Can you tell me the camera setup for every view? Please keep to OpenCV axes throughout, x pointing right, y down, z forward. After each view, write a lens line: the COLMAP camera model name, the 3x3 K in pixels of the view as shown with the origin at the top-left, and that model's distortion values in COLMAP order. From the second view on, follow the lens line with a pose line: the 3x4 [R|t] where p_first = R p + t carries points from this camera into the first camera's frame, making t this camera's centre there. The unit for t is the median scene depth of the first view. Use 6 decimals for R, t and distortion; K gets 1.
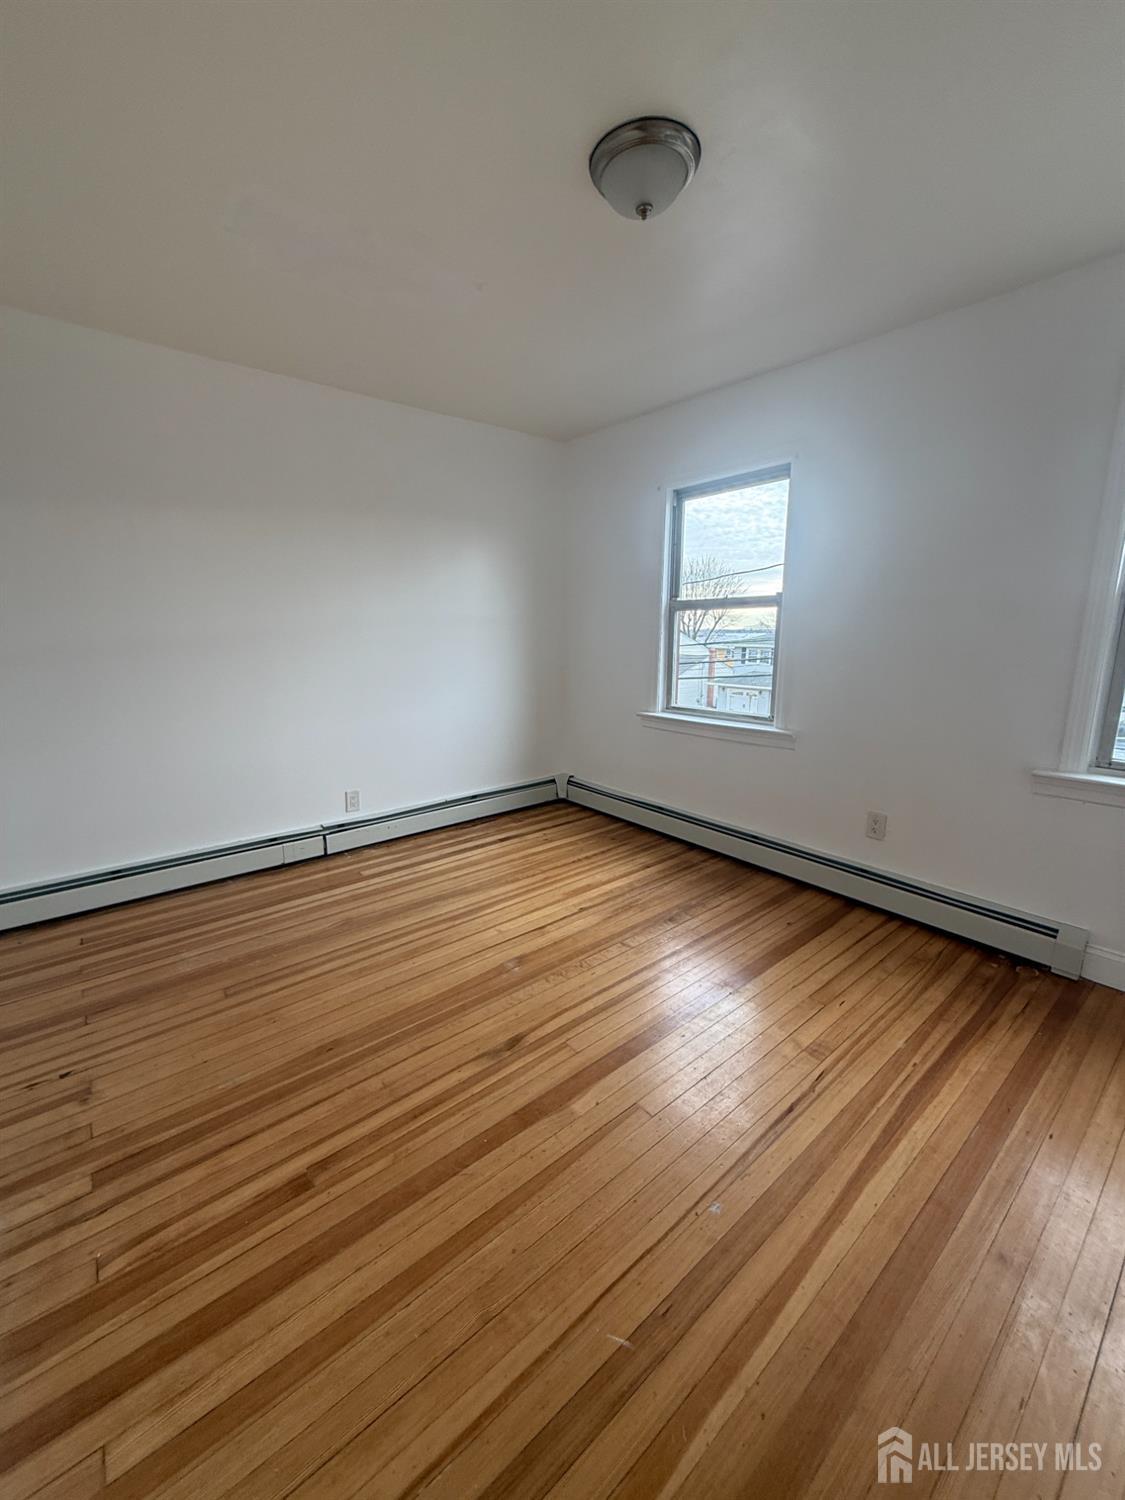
lens RADIAL K [[607.1, 0, 565.9], [0, 607.1, 753.3], [0, 0, 1]] dist [-0.000576, -0.000120]
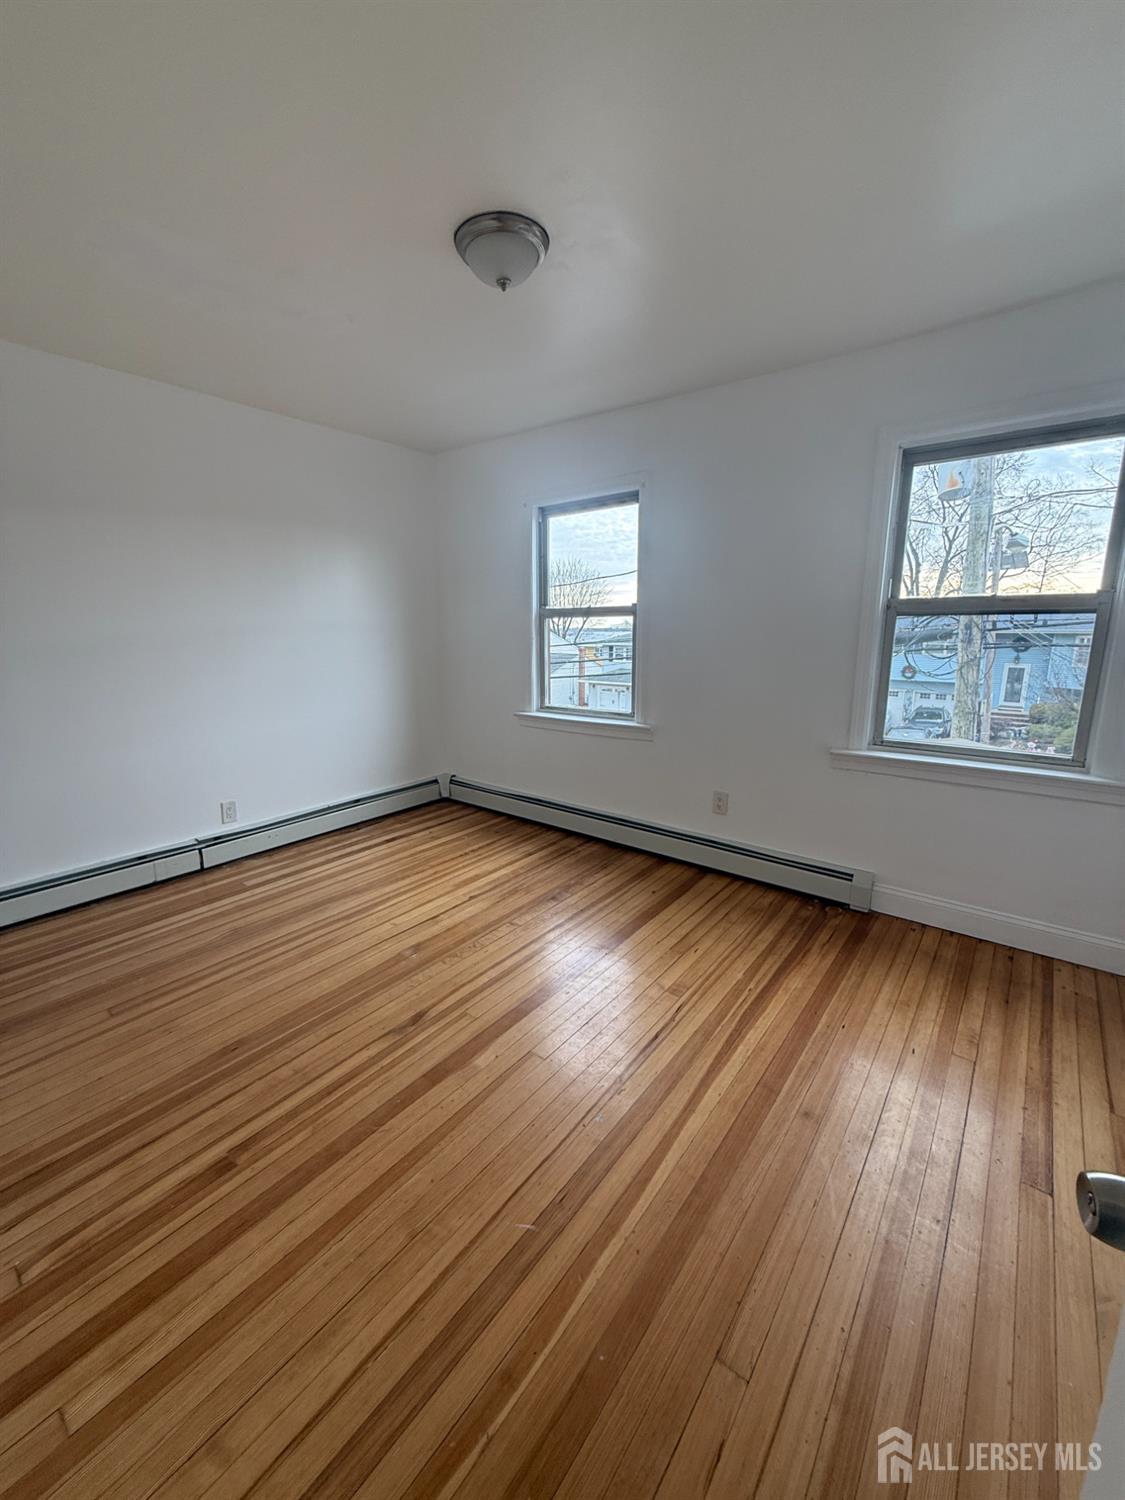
lens RADIAL K [[607.1, 0, 558.3], [0, 607.1, 748.7], [0, 0, 1]] dist [-0.000576, -0.000120]
pose [[0.981001, -0.043130, 0.189147, -0.024834], [0.044219, 0.999021, -0.001540, 0.002653], [-0.188895, 0.009875, 0.981948, -0.148502]]
